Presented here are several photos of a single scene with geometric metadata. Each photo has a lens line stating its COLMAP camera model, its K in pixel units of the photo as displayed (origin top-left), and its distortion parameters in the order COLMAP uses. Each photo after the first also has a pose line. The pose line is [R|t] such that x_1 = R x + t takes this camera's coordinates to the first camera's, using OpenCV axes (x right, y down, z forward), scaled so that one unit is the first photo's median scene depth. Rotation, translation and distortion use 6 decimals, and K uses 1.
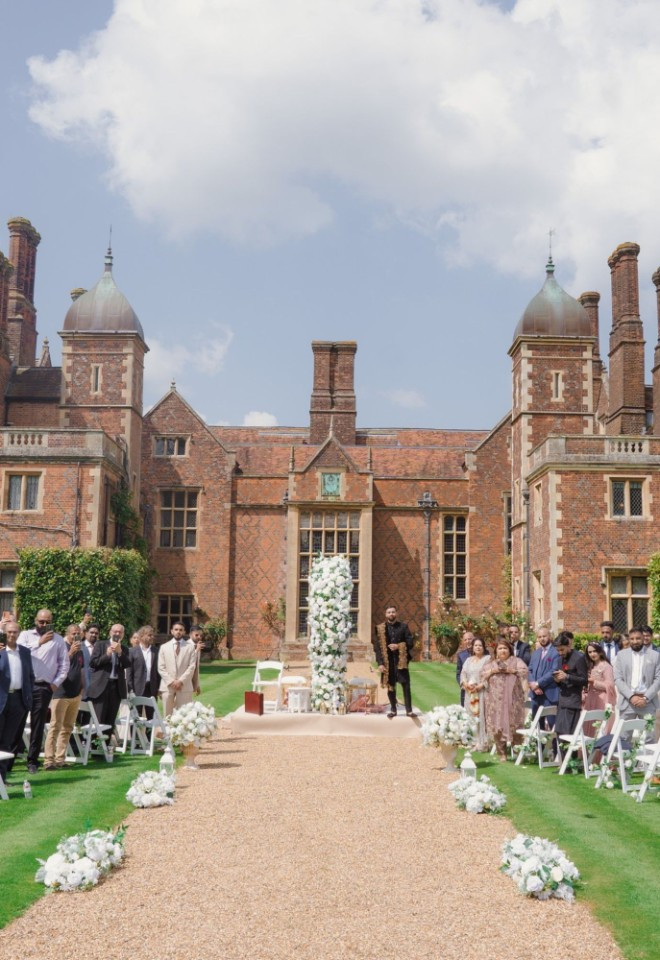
lens RADIAL K [[1095.9, 0, 356.4], [0, 1095.9, 403.8], [0, 0, 1]] dist [-0.074615, 0.000000]
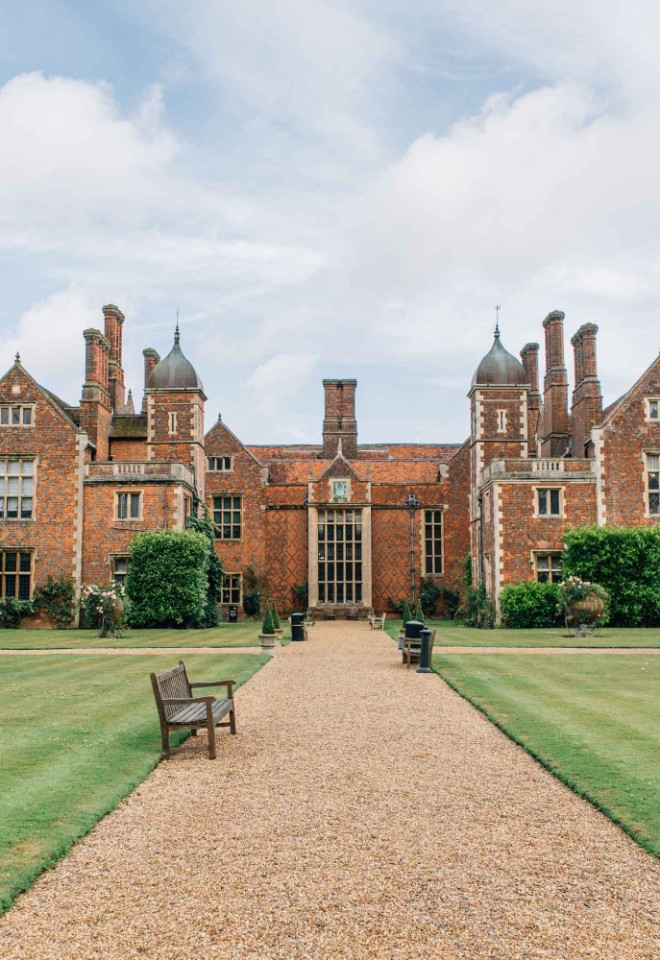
lens RADIAL K [[954.6, 0, 322.7], [0, 954.6, 460.2], [0, 0, 1]] dist [-0.097246, 0.000000]
pose [[0.999125, -0.019777, -0.036847, -0.000663], [0.021889, 0.998087, 0.057826, -0.039065], [0.035633, -0.058582, 0.997646, -0.207858]]
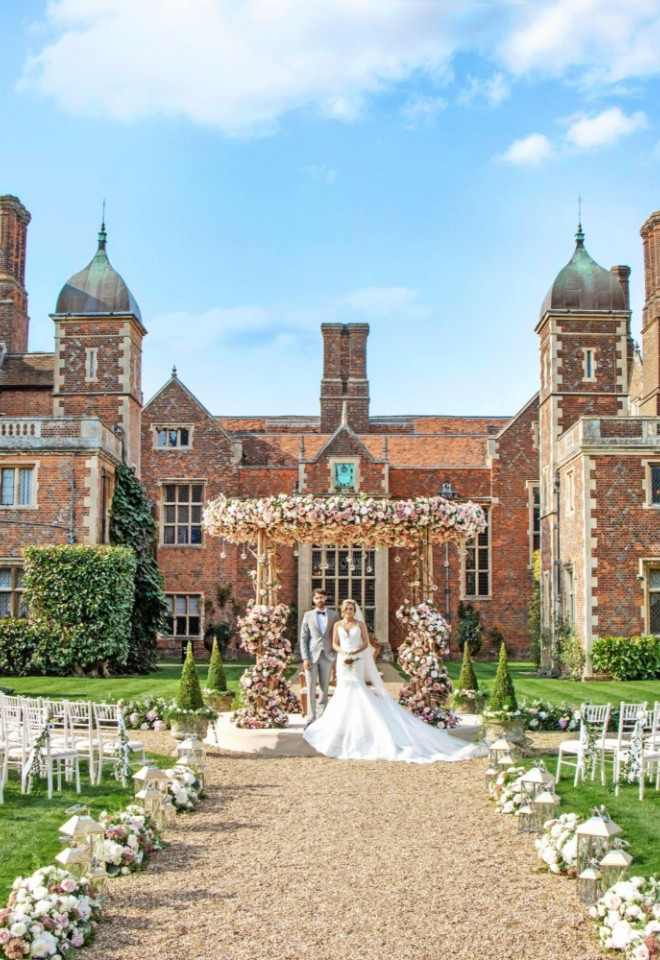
lens RADIAL K [[1136.2, 0, 329.9], [0, 1136.2, 478.7], [0, 0, 1]] dist [-0.177440, 0.000000]
pose [[0.999387, -0.011794, -0.032960, -0.004213], [0.014147, 0.997297, 0.072102, 0.007824], [0.032020, -0.072524, 0.996852, 0.040311]]
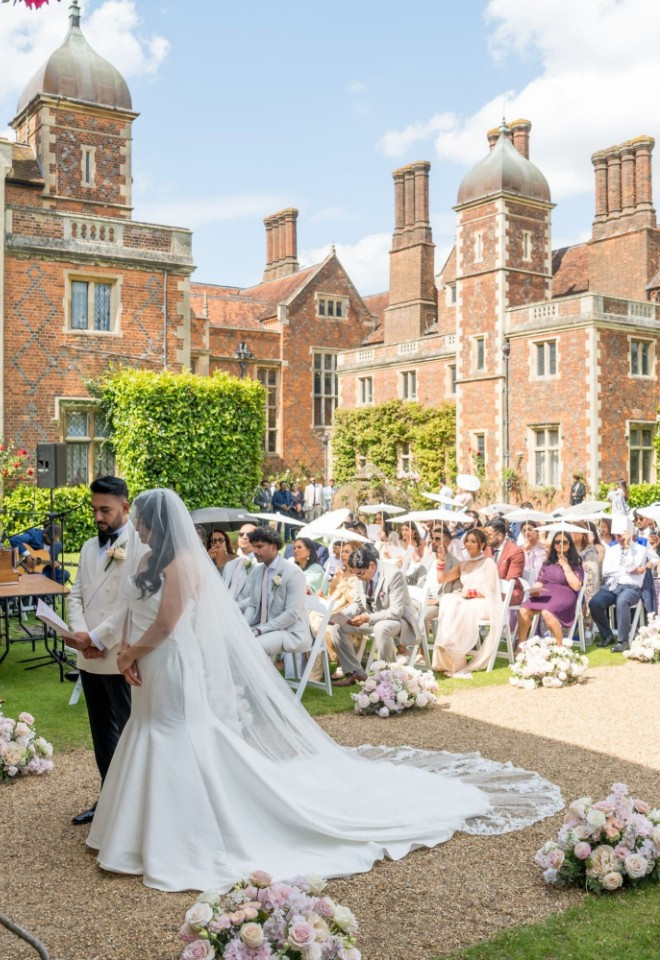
lens RADIAL K [[954.6, 0, 328.9], [0, 954.6, 472.4], [0, 0, 1]] dist [-0.097246, 0.000000]
pose [[0.835506, -0.012540, 0.549337, -0.435424], [-0.093829, 0.981800, 0.165120, 0.059768], [-0.541410, -0.189502, 0.819124, 0.314773]]
